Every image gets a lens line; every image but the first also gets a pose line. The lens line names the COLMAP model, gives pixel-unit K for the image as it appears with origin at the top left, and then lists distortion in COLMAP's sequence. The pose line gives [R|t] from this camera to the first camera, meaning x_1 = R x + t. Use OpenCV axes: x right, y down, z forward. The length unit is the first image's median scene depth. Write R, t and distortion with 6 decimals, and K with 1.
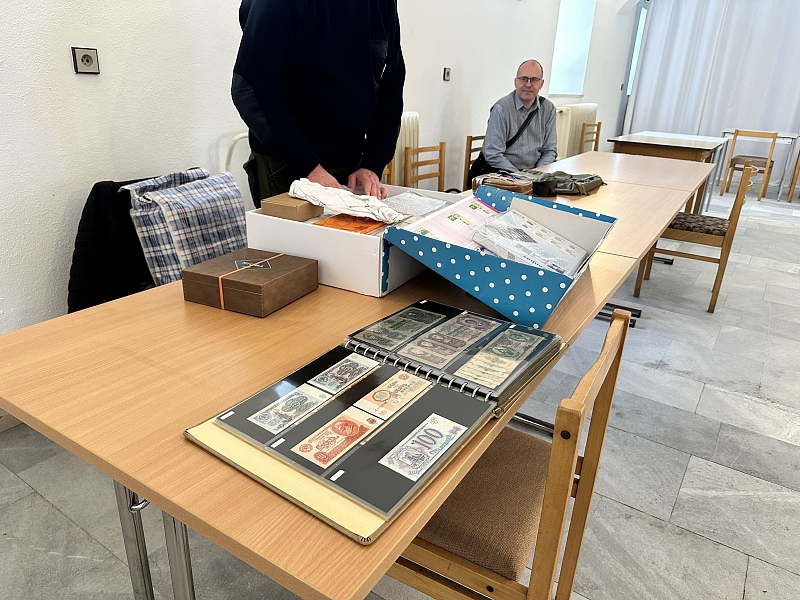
lens RADIAL K [[561.4, 0, 400.0], [0, 561.4, 300.0], [0, 0, 1]] dist [0.023090, -0.057266]
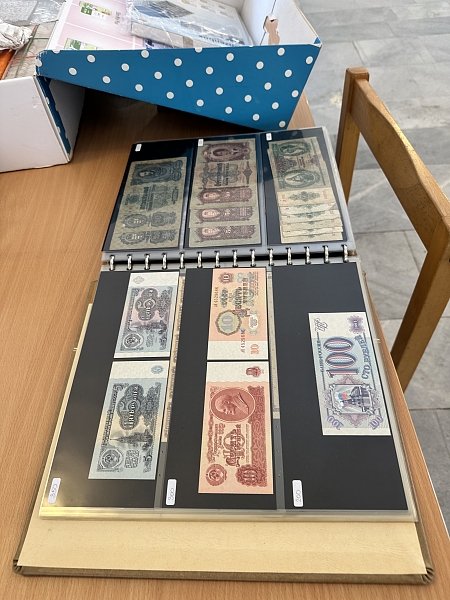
lens RADIAL K [[421.0, 0, 226.4], [0, 421.0, 309.1], [0, 0, 1]] dist [0.023090, -0.057266]
pose [[0.822323, -0.504468, 0.263245, -0.143319], [0.313548, 0.787774, 0.530188, -0.107594], [-0.474840, -0.353446, 0.805979, 0.506643]]
